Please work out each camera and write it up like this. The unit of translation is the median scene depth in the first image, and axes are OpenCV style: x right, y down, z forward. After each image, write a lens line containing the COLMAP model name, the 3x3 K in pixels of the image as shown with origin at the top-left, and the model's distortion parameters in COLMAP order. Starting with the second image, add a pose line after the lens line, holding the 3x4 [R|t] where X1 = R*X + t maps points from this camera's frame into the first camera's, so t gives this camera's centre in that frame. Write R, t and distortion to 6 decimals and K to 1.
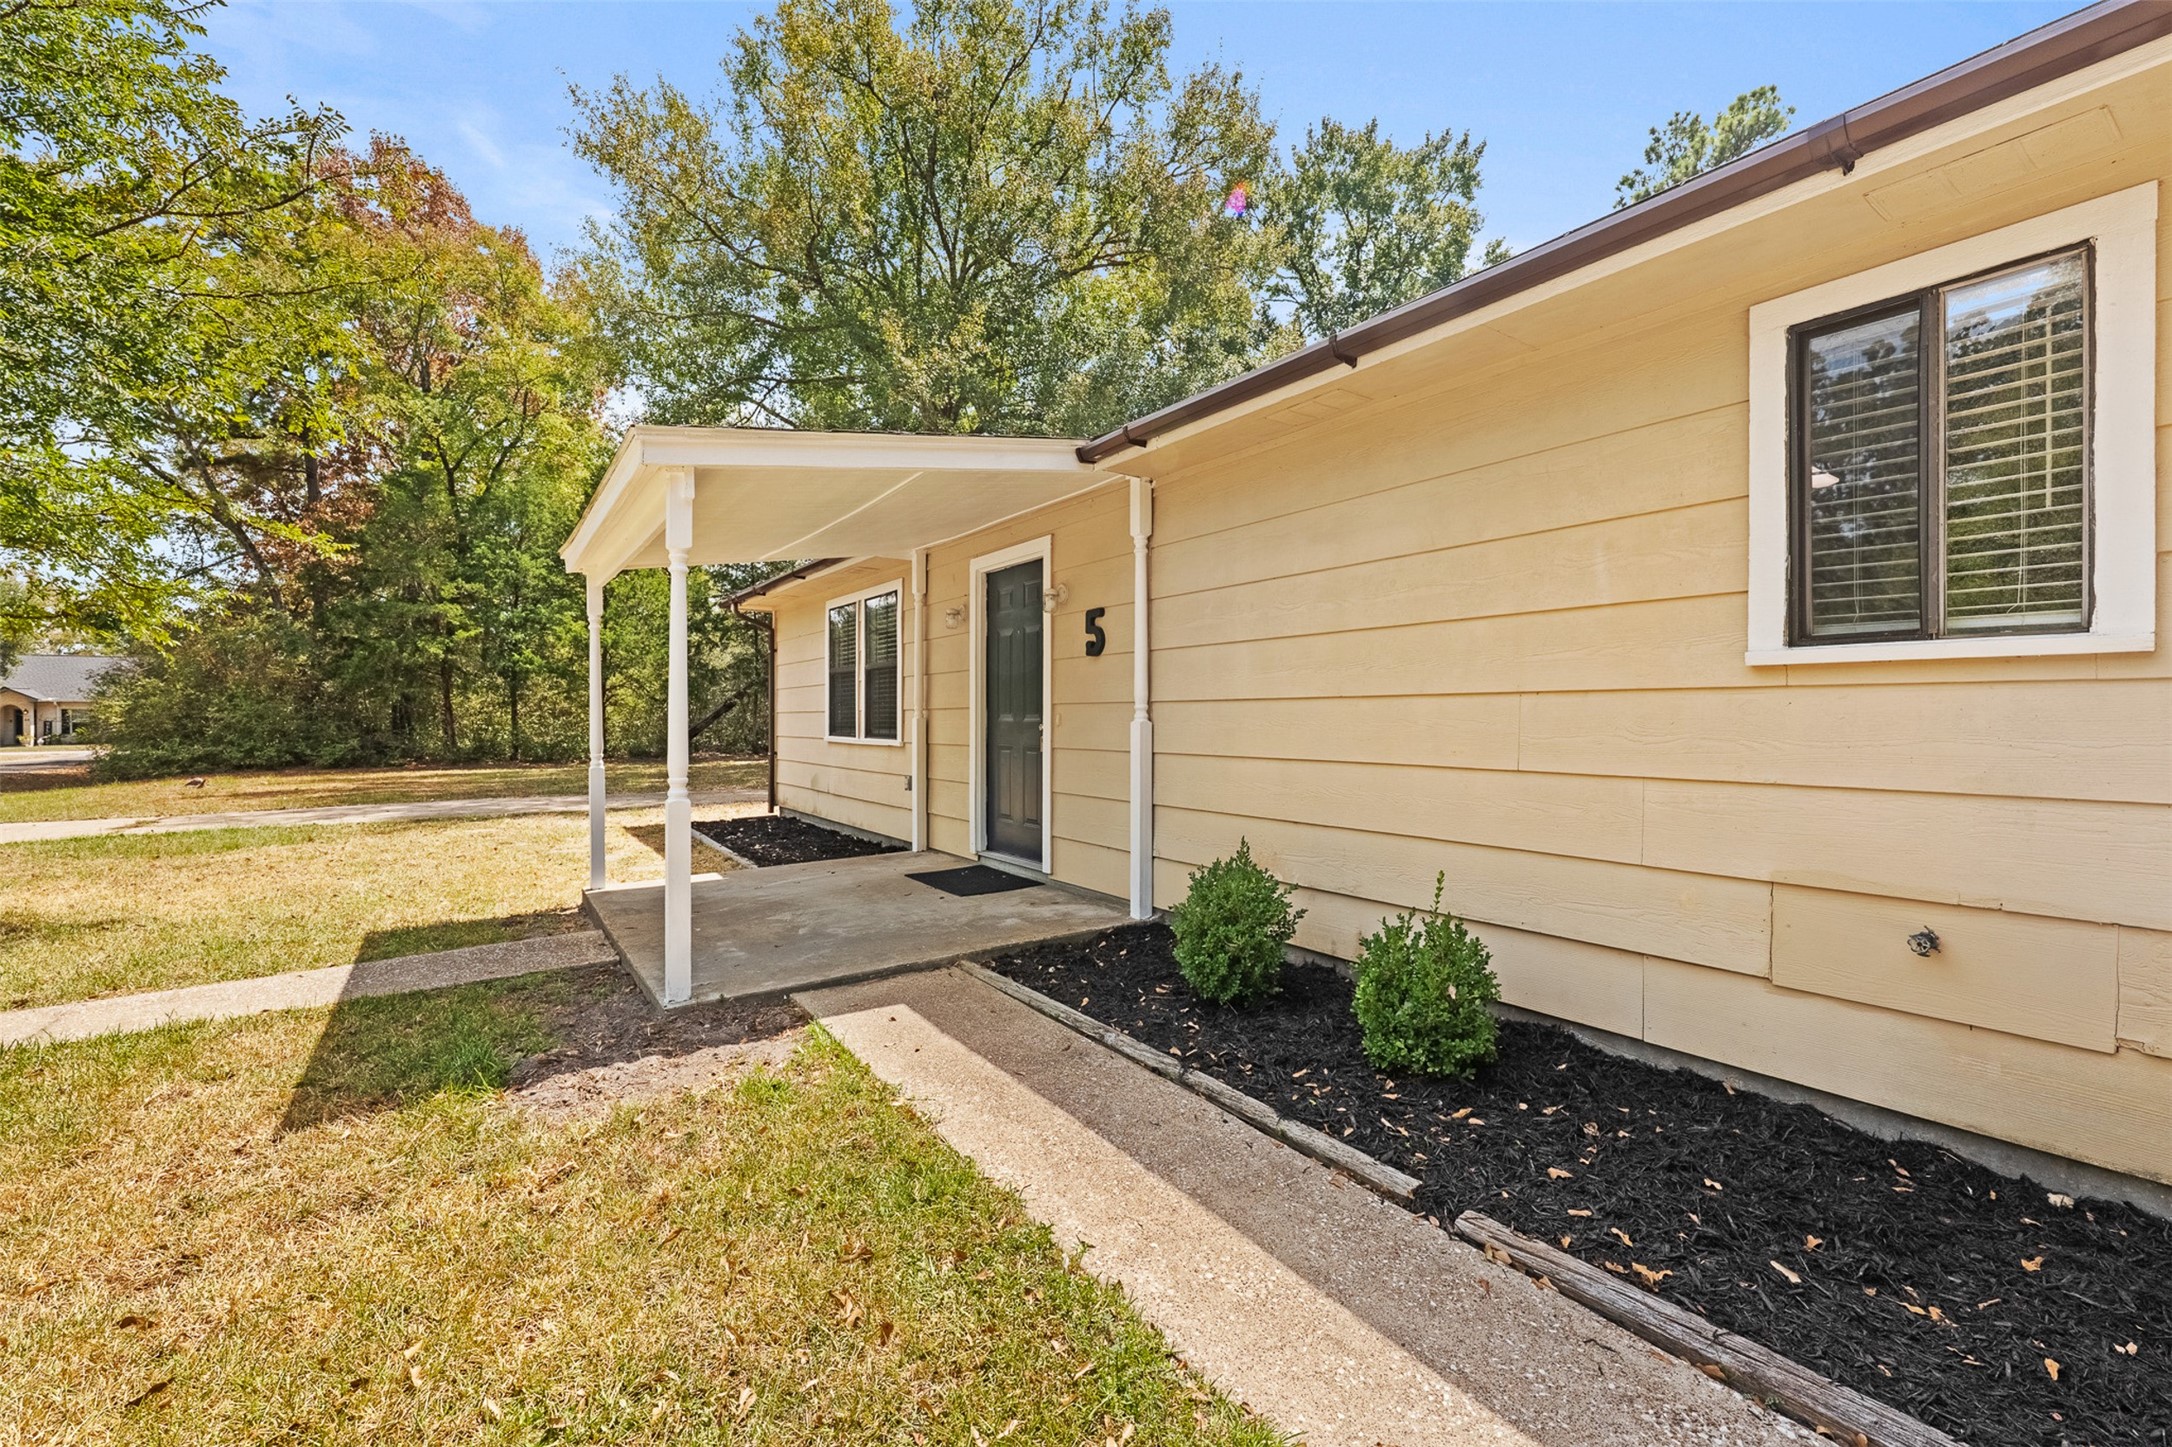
lens RADIAL K [[914.0, 0, 1098.7], [0, 914.0, 722.1], [0, 0, 1]] dist [-0.011532, 0.000175]
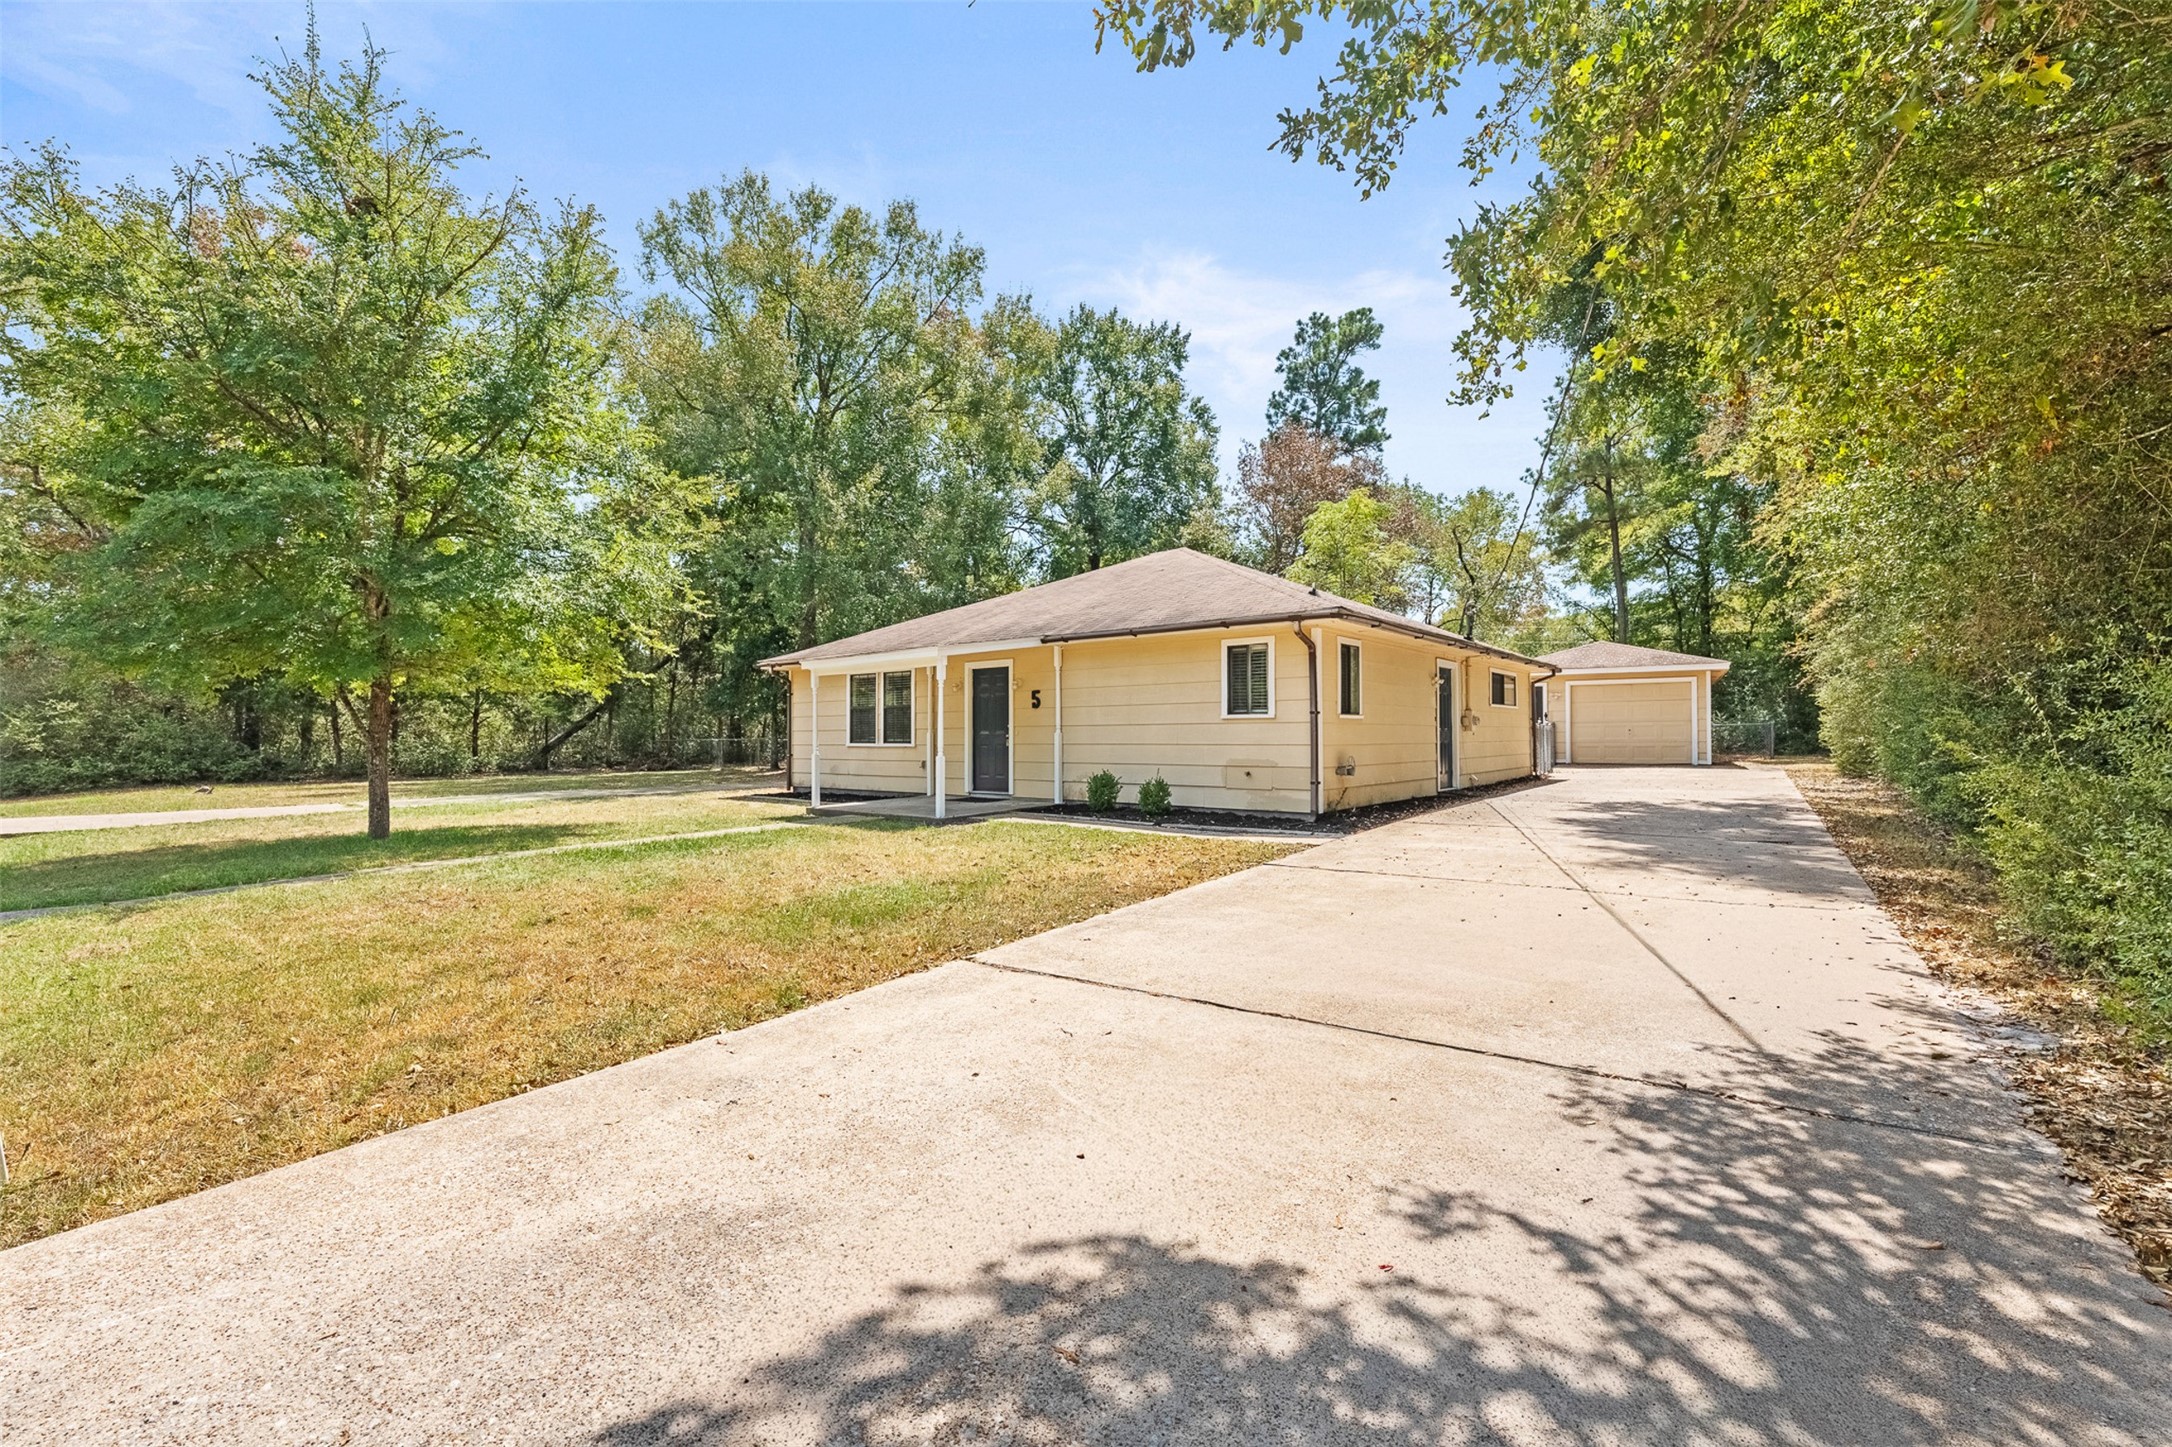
lens RADIAL K [[914.0, 0, 1098.7], [0, 914.0, 722.1], [0, 0, 1]] dist [-0.011532, 0.000175]
pose [[0.959376, -0.002245, 0.282122, -0.284137], [0.007339, 0.999829, -0.017002, 0.007071], [-0.282036, 0.018382, 0.959228, -0.781291]]
